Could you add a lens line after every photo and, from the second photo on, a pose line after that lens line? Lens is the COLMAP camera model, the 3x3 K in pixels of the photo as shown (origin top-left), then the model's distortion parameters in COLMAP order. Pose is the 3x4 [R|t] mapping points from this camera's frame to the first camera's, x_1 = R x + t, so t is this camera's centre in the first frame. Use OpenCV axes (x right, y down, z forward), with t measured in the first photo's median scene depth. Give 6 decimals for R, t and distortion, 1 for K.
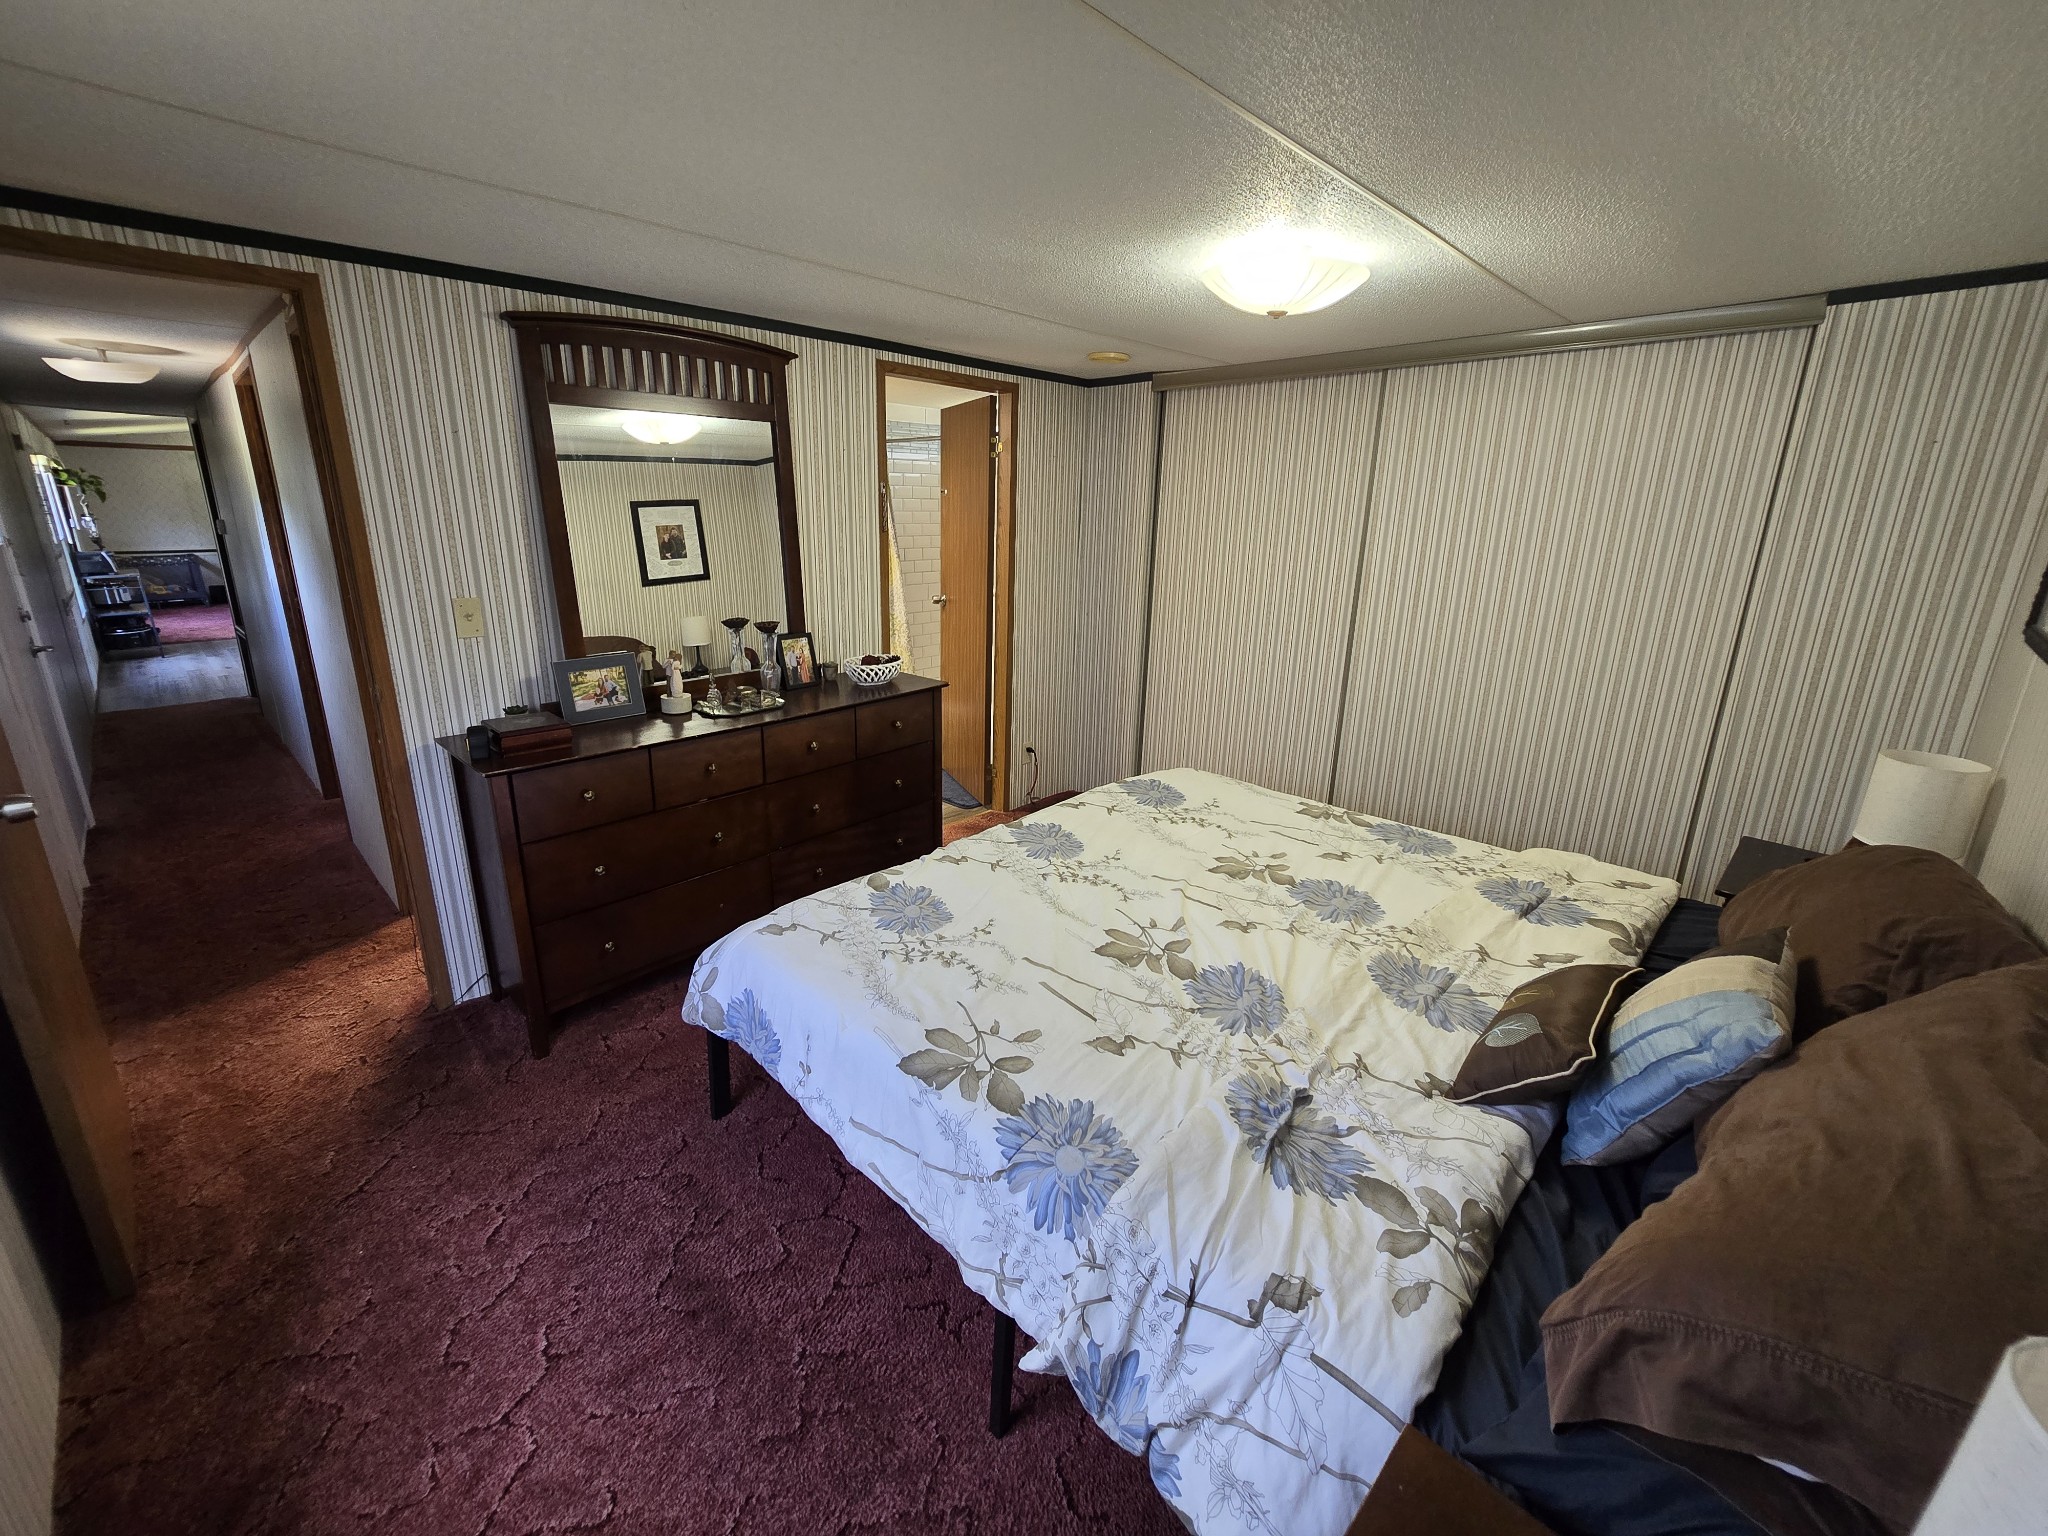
lens RADIAL K [[828.3, 0, 1022.7], [0, 828.3, 692.4], [0, 0, 1]] dist [0.000417, -0.000039]
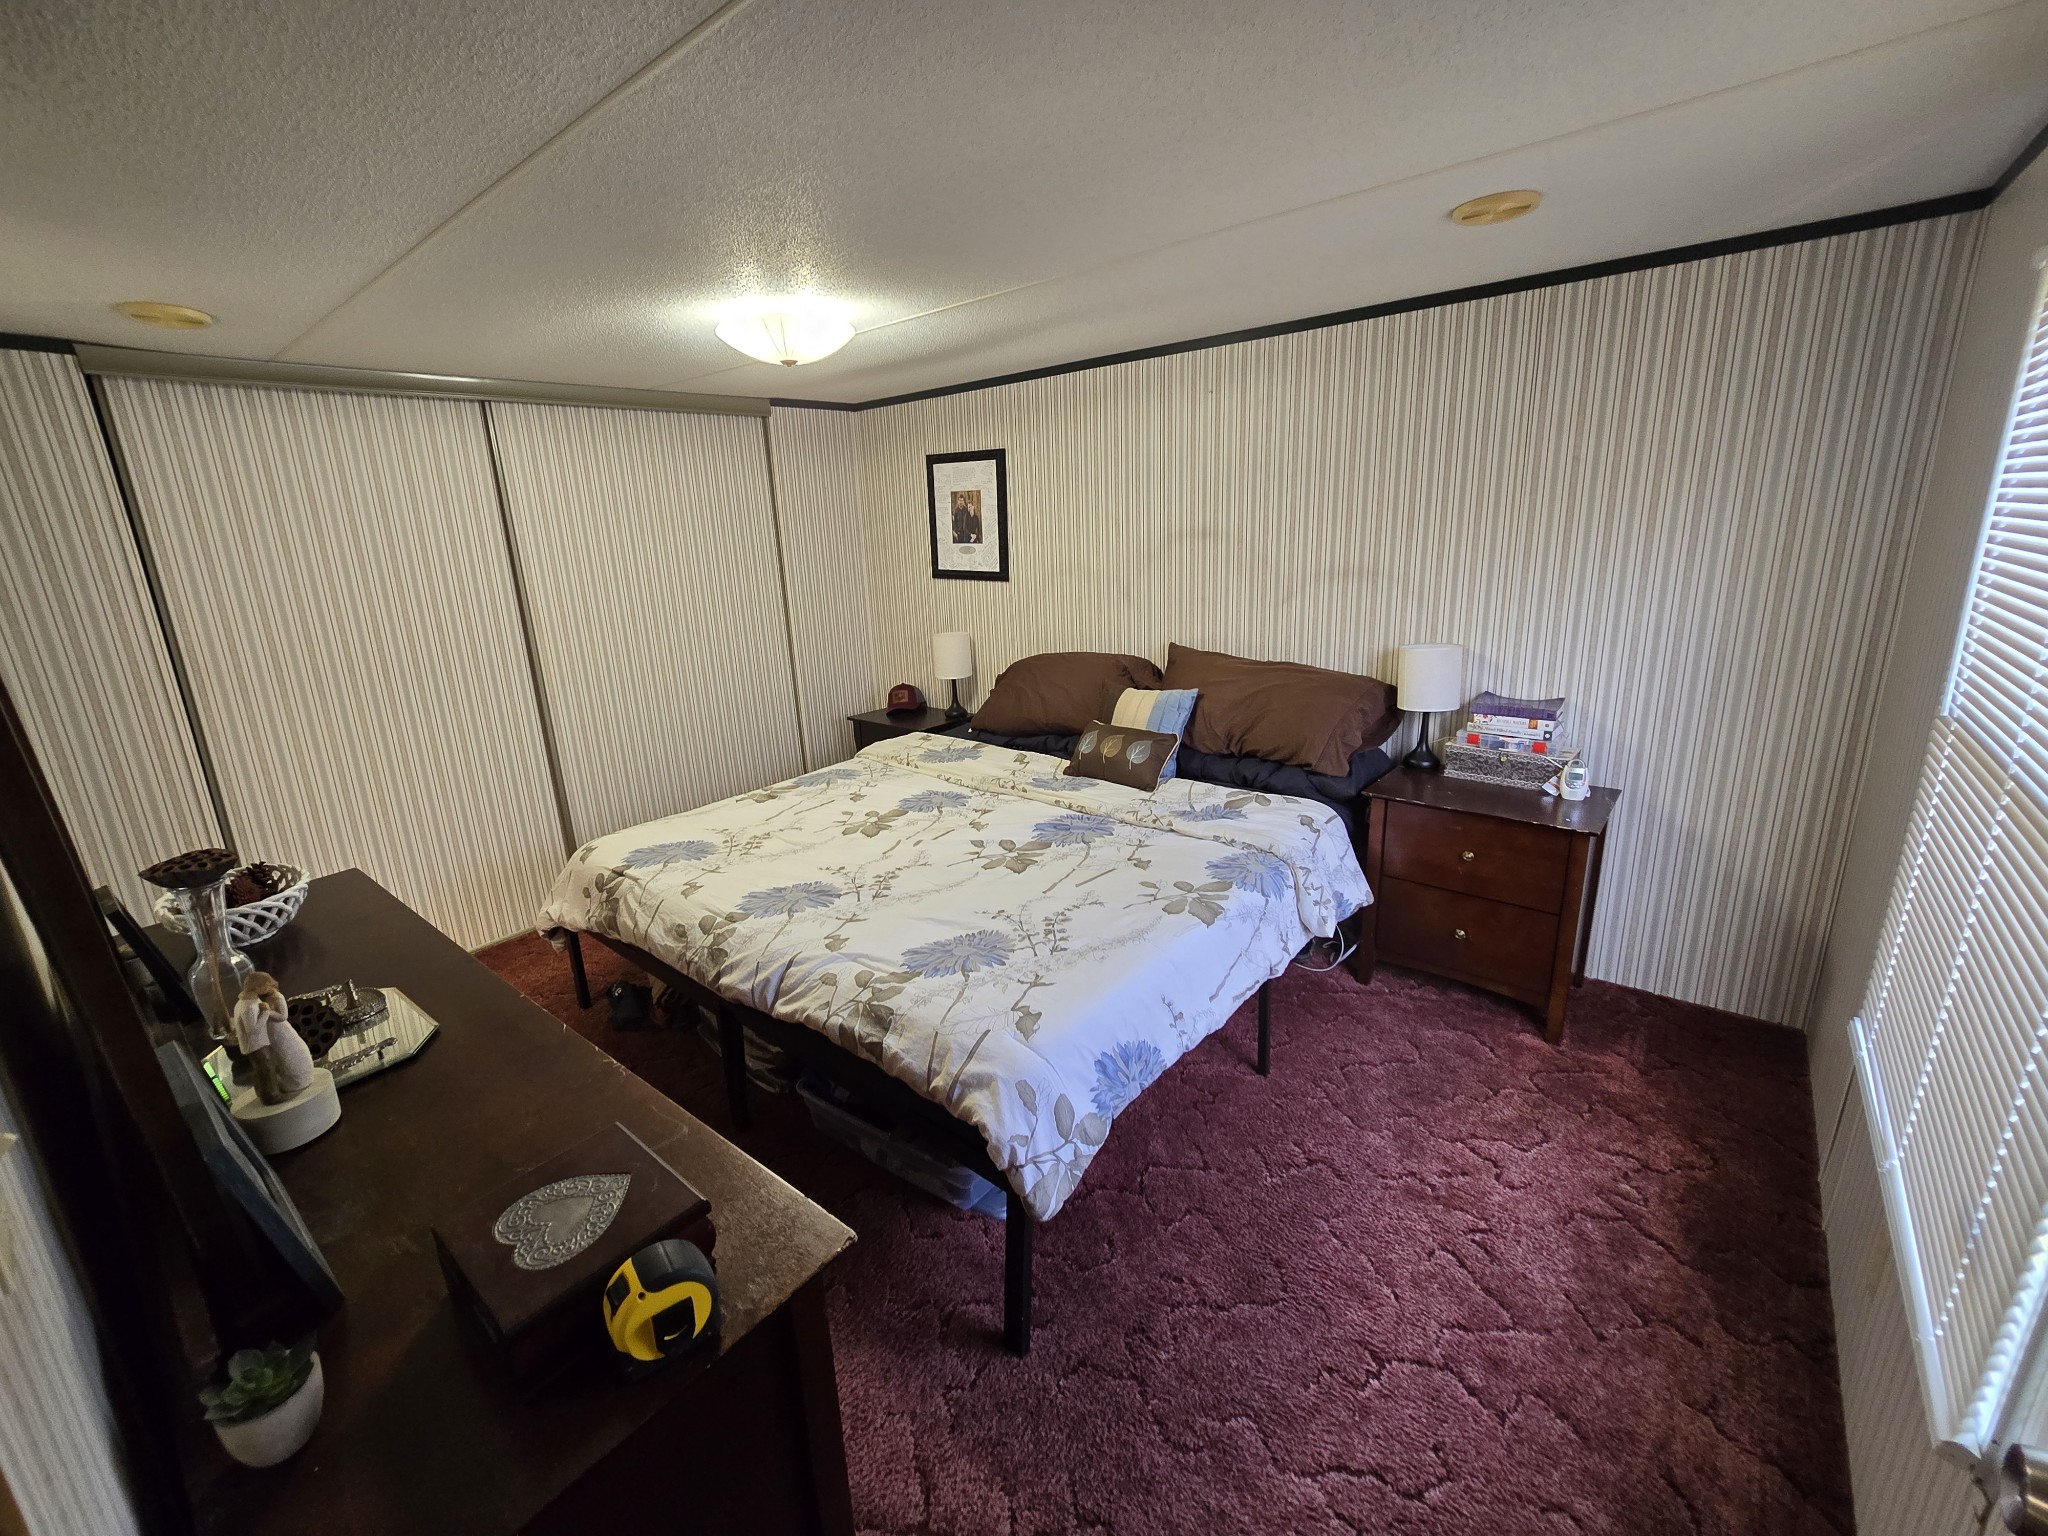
lens RADIAL K [[846.0, 0, 997.4], [0, 846.0, 760.5], [0, 0, 1]] dist [0.000363, -0.000126]
pose [[-0.058911, -0.275543, 0.959482, -1.066702], [0.277723, 0.918682, 0.280878, -0.188024], [-0.958853, 0.283017, 0.022404, 1.000126]]
